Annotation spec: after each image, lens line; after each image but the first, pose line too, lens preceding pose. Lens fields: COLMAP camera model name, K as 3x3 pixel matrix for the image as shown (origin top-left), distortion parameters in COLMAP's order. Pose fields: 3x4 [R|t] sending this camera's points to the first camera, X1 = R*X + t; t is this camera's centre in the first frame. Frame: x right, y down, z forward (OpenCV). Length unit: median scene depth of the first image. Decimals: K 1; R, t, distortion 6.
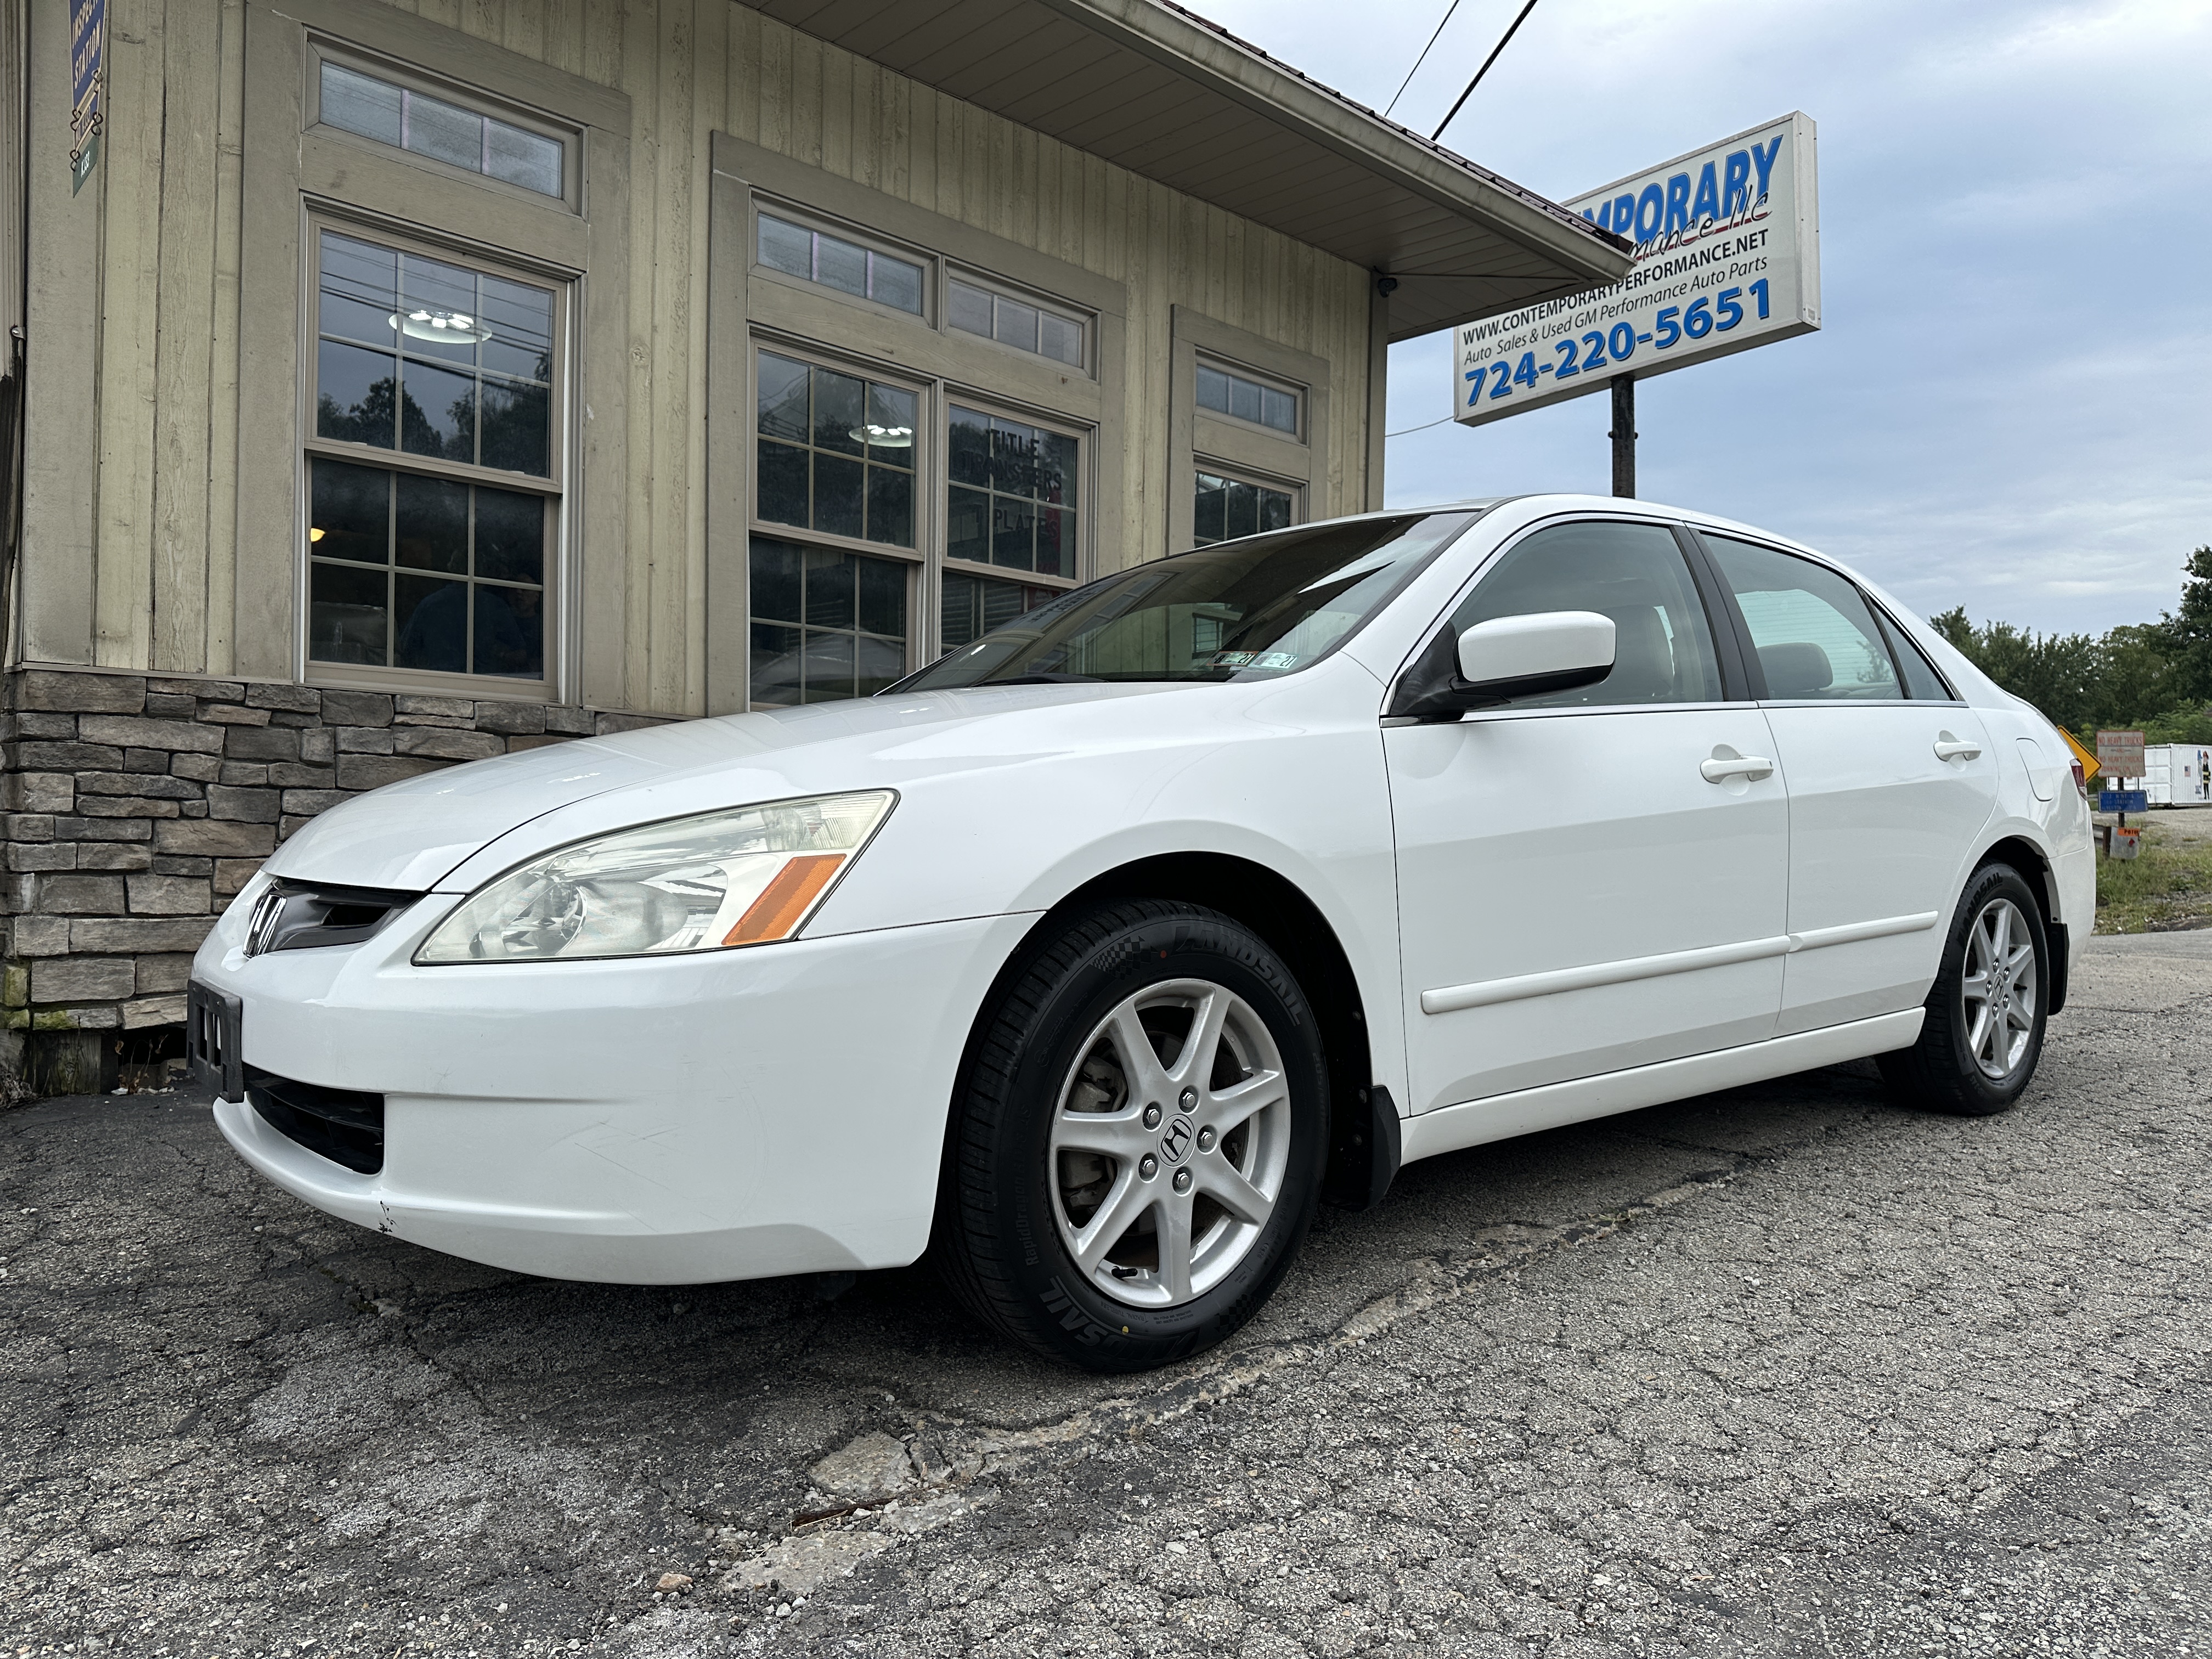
lens RADIAL K [[1553.3, 0, 1118.5], [0, 1553.3, 827.7], [0, 0, 1]] dist [0.035770, -0.049171]
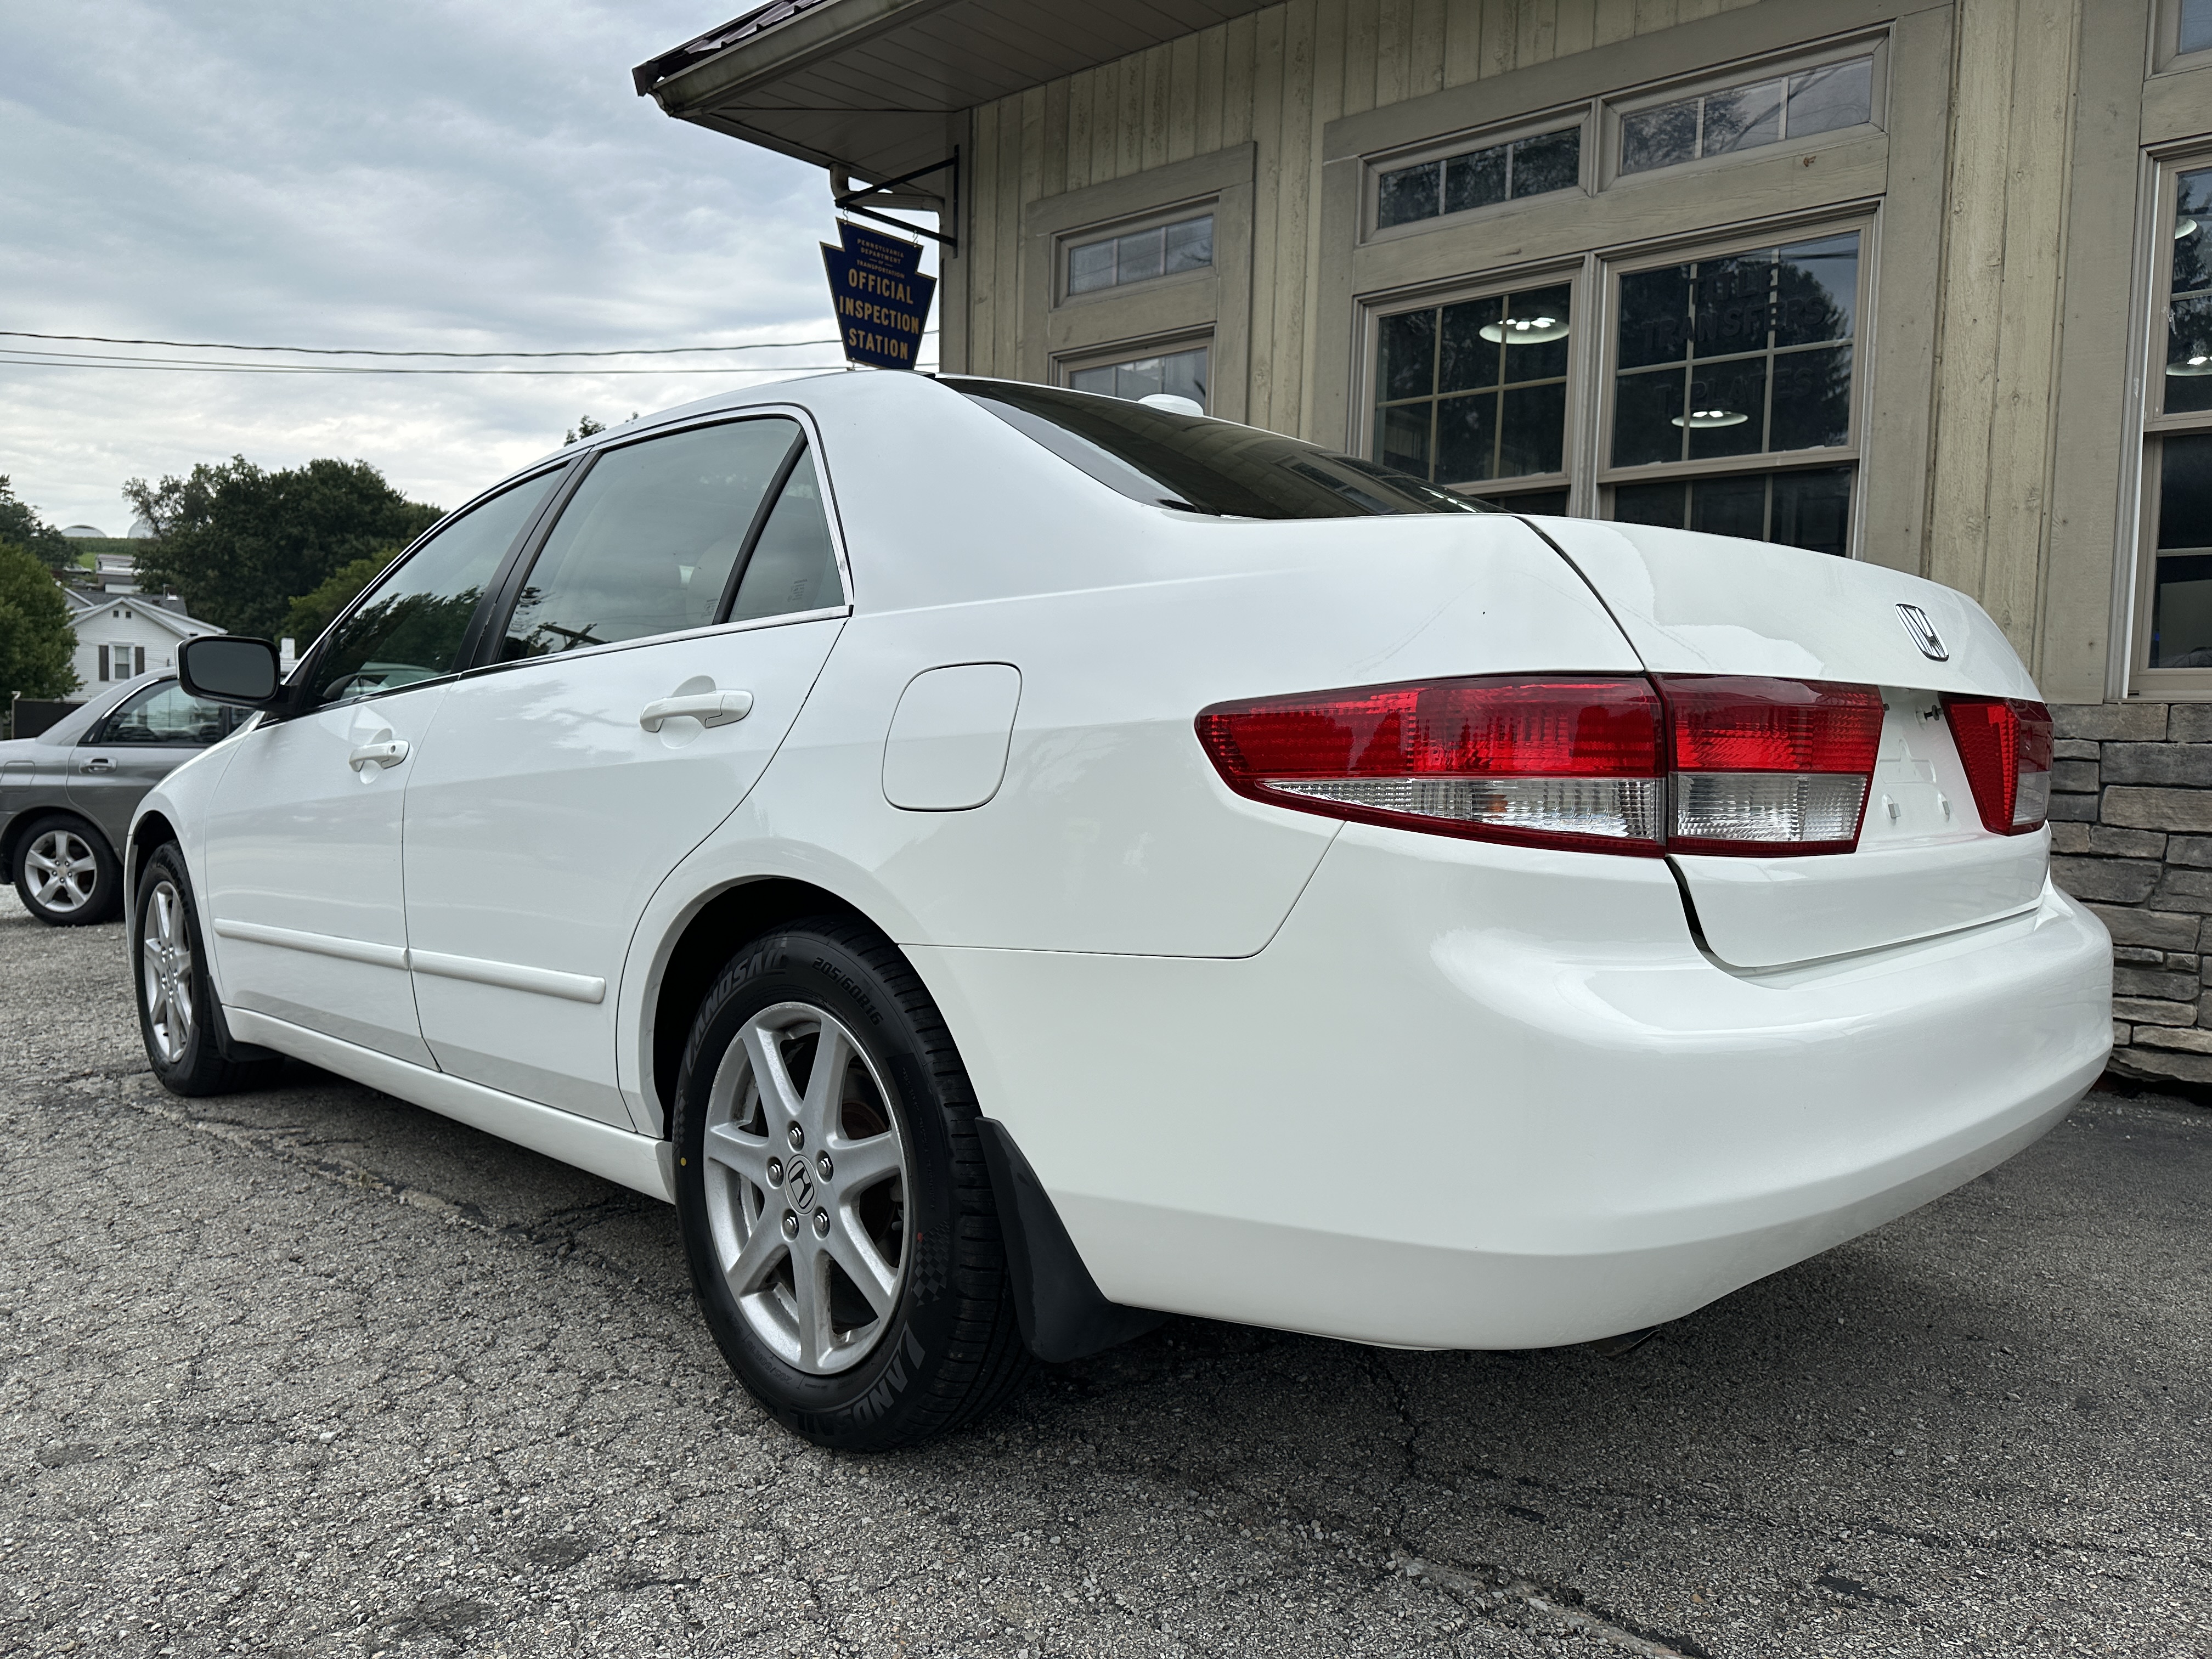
lens RADIAL K [[1574.0, 0, 1127.9], [0, 1574.0, 828.9], [0, 0, 1]] dist [0.042459, -0.044694]
pose [[0.087884, 0.044950, -0.995116, 0.872847], [-0.013217, 0.998946, 0.043956, -0.027970], [0.996043, 0.009289, 0.088386, 0.860950]]
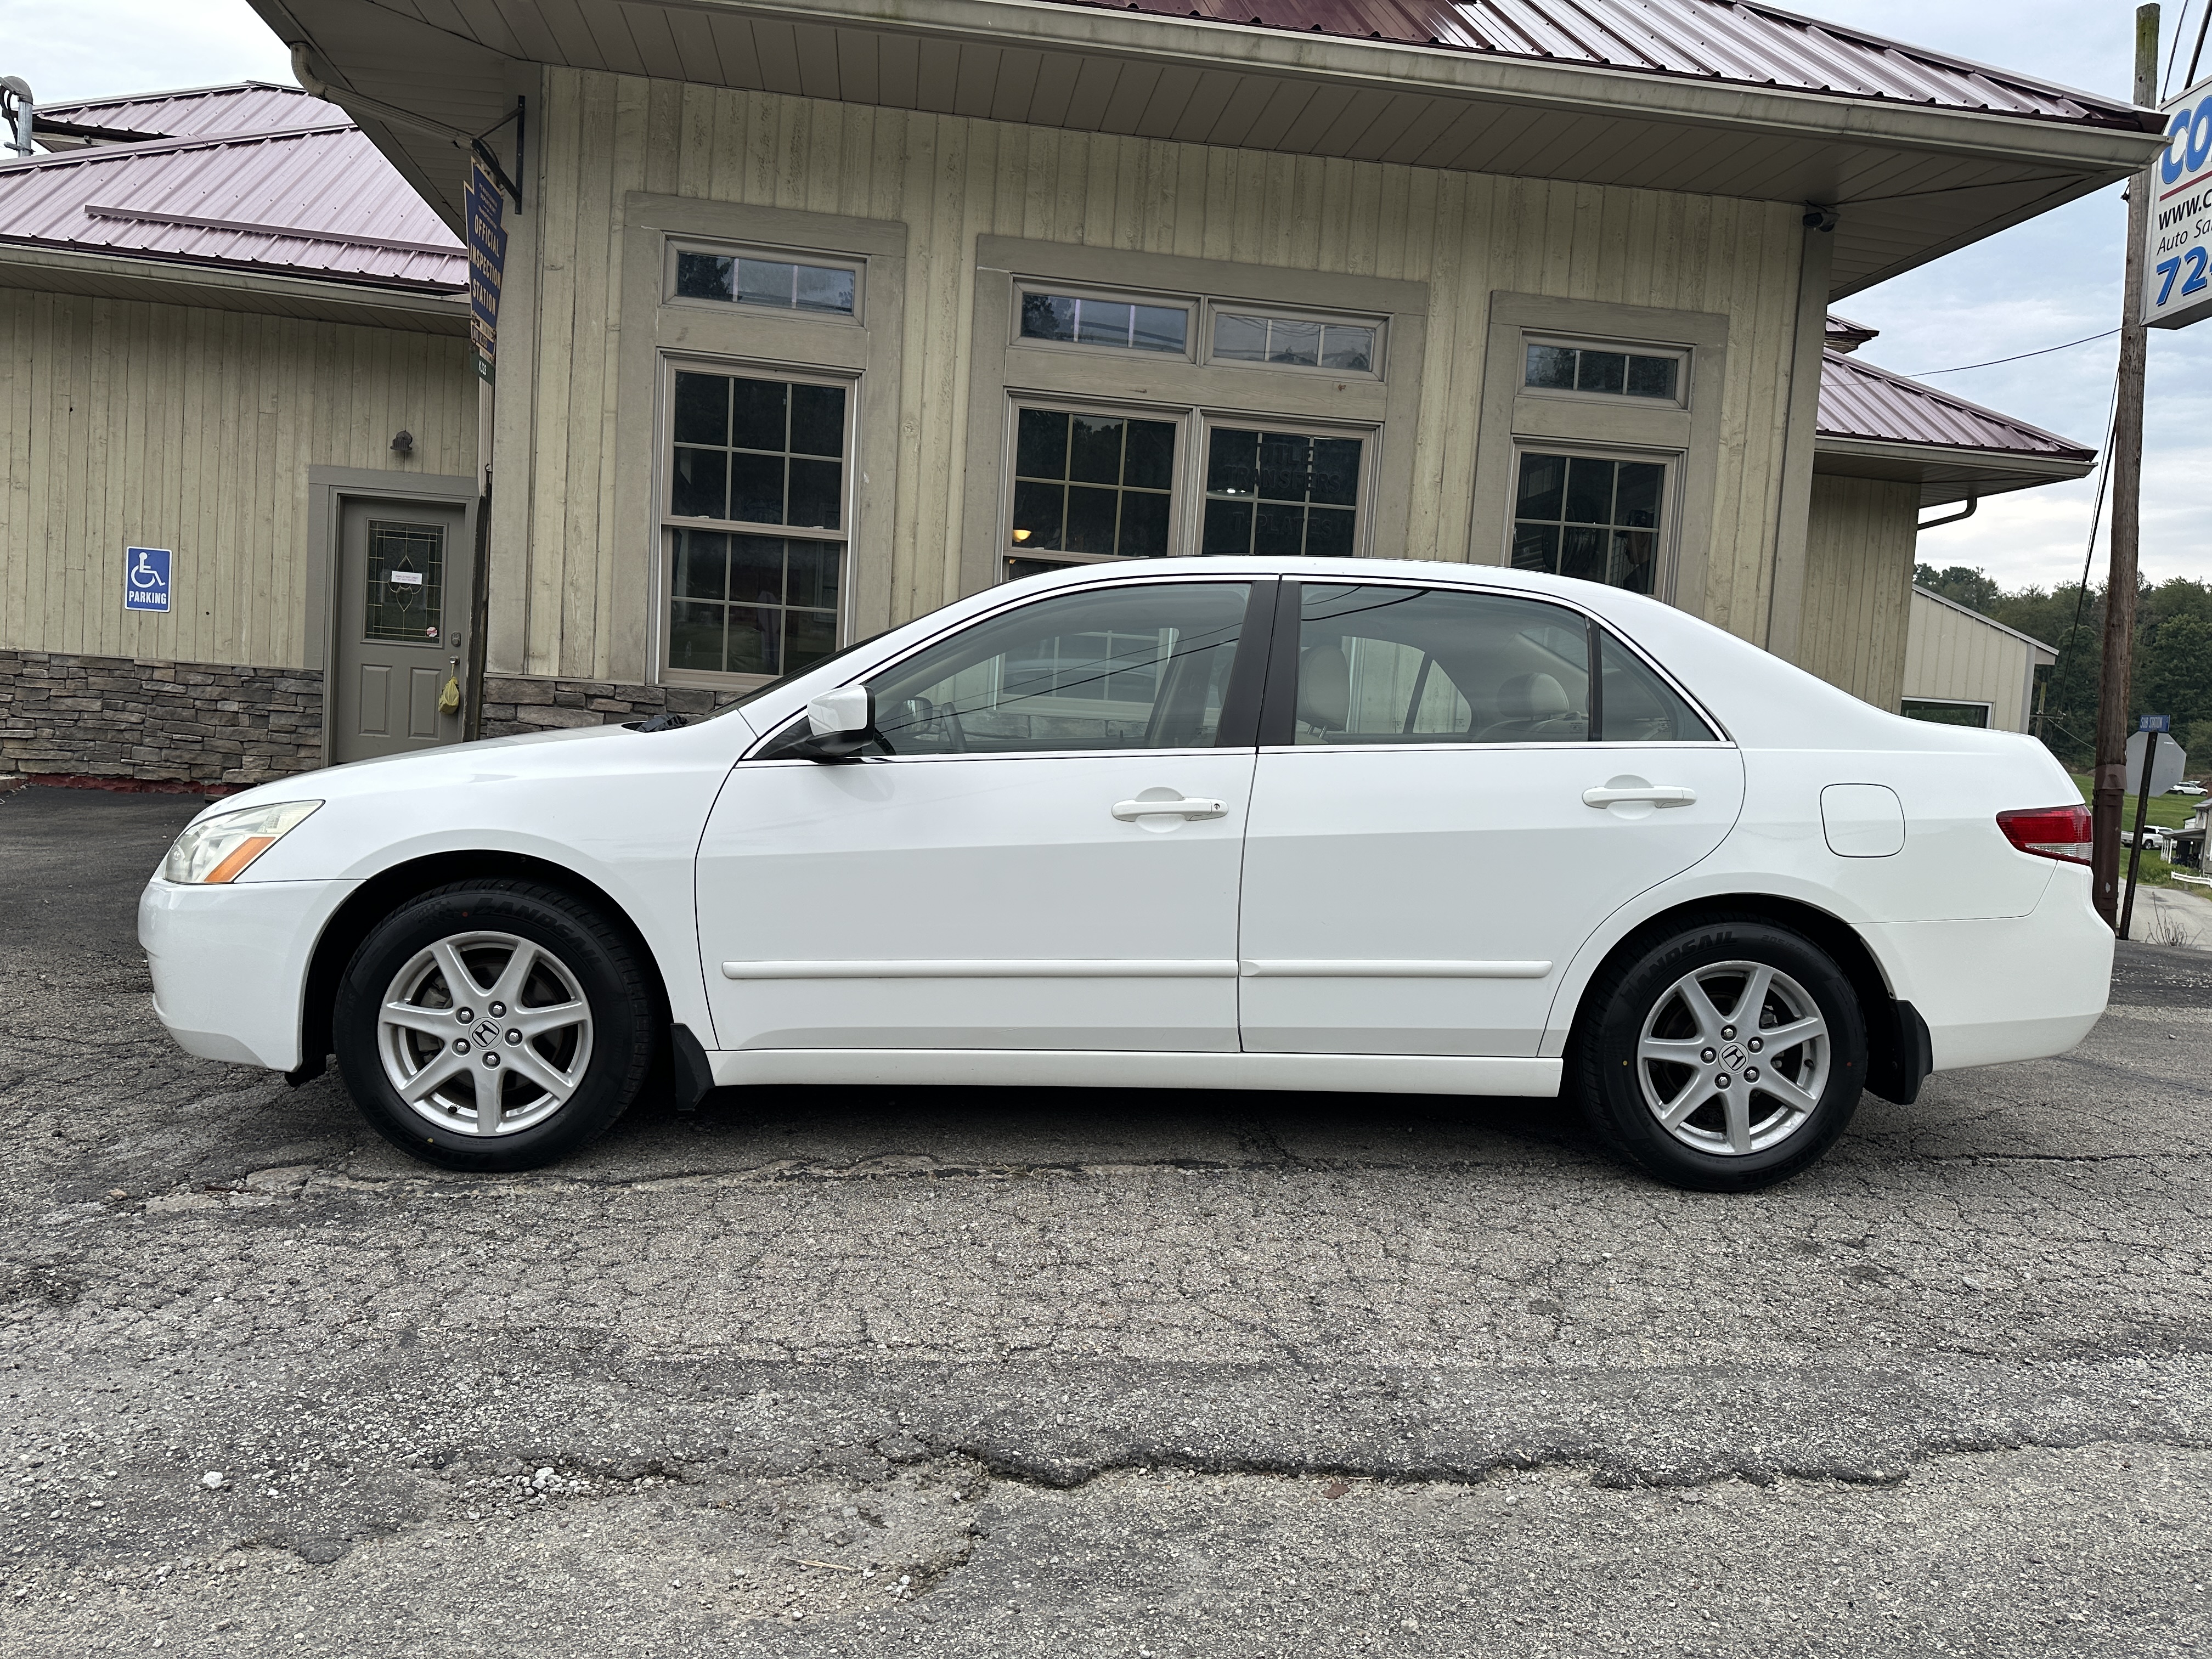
lens RADIAL K [[1557.6, 0, 1114.8], [0, 1557.6, 834.9], [0, 0, 1]] dist [0.063421, -0.088665]
pose [[0.811577, 0.073490, -0.579605, 0.651373], [-0.044185, 0.996937, 0.064537, -0.058819], [0.582573, -0.026767, 0.812338, 0.034385]]
